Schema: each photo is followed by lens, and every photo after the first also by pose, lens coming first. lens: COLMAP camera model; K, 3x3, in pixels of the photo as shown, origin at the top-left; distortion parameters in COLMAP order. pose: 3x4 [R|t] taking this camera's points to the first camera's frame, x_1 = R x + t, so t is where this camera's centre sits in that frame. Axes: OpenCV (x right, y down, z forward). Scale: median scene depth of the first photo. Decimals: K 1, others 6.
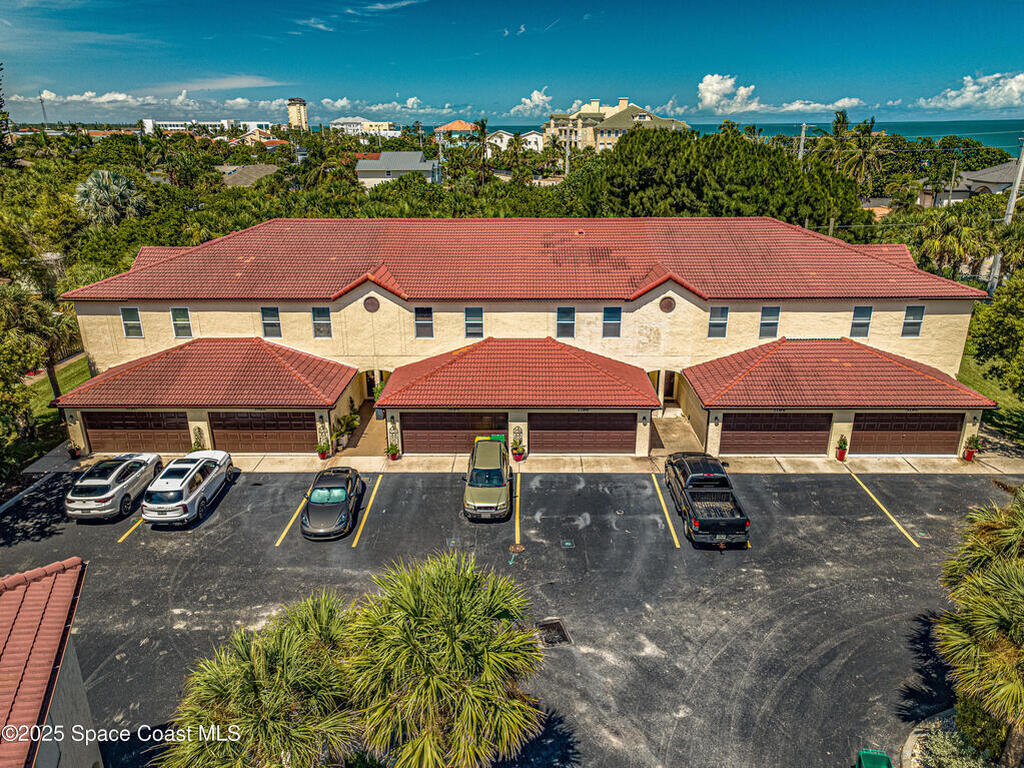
lens RADIAL K [[704.5, 0, 512.0], [0, 704.5, 384.0], [0, 0, 1]] dist [0.010805, 0.002927]
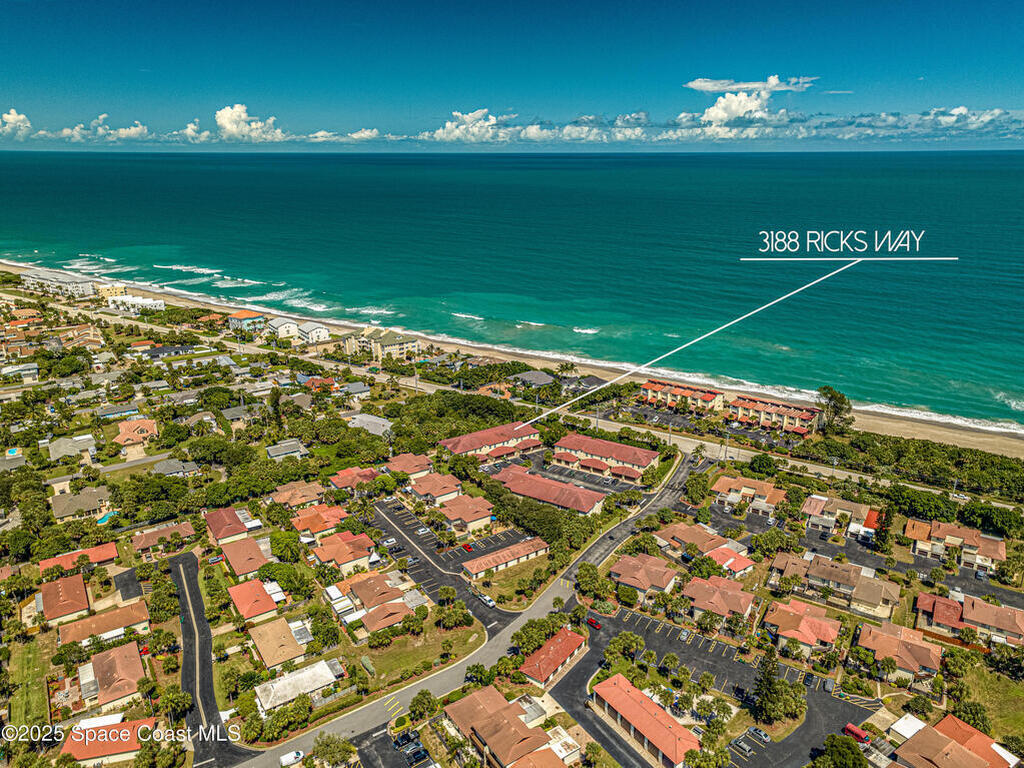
lens RADIAL K [[704.5, 0, 512.0], [0, 704.5, 384.0], [0, 0, 1]] dist [0.010805, 0.002927]
pose [[0.812040, -0.178307, 0.555696, -4.737169], [0.199243, 0.979676, 0.023195, -1.029868], [-0.548537, 0.091883, 0.831062, -6.662525]]
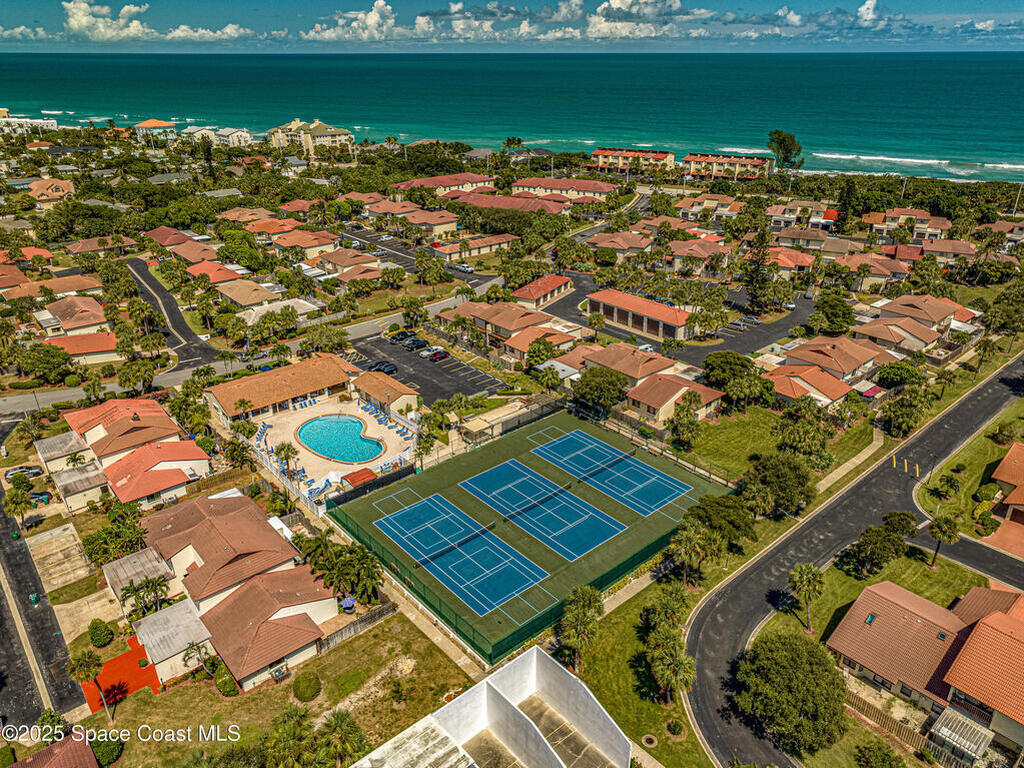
lens RADIAL K [[712.7, 0, 512.0], [0, 712.7, 384.0], [0, 0, 1]] dist [-0.003418, 0.002244]
pose [[0.736993, -0.280323, 0.615028, -5.517291], [0.232522, 0.959553, 0.158720, 0.998902], [-0.634645, 0.026032, 0.772365, -6.135066]]
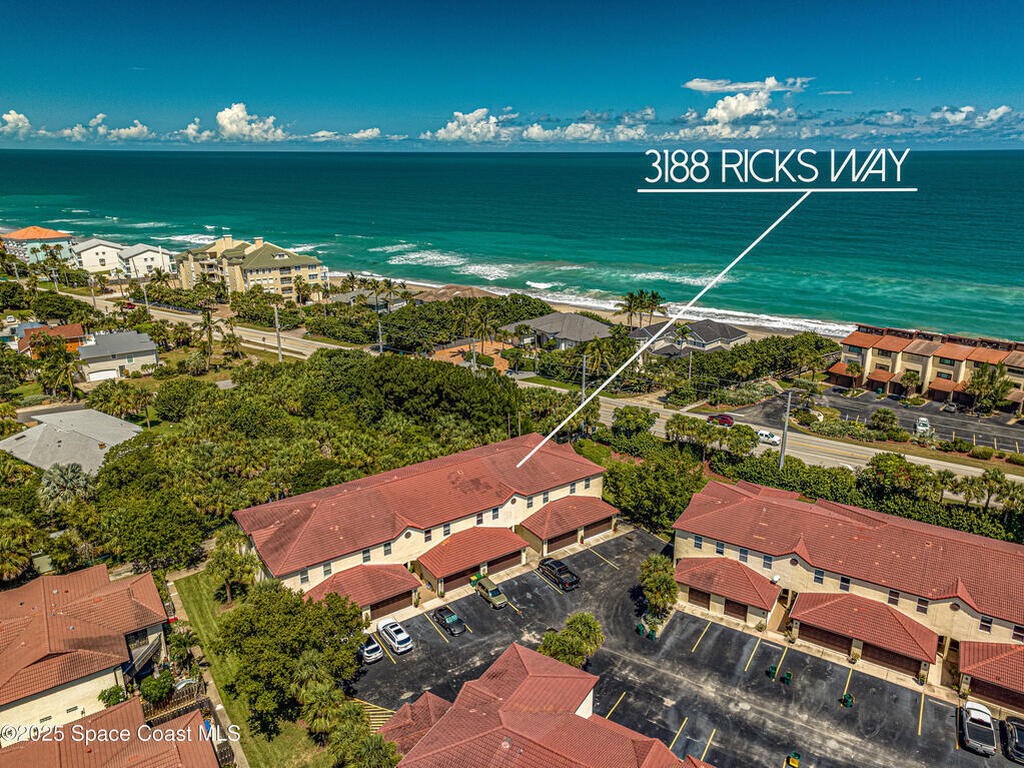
lens RADIAL K [[704.5, 0, 512.0], [0, 704.5, 384.0], [0, 0, 1]] dist [0.010805, 0.002927]
pose [[0.812912, -0.175332, 0.555367, -1.112435], [0.196992, 0.980178, 0.021103, -0.577502], [-0.548059, 0.092248, 0.831337, -1.141272]]
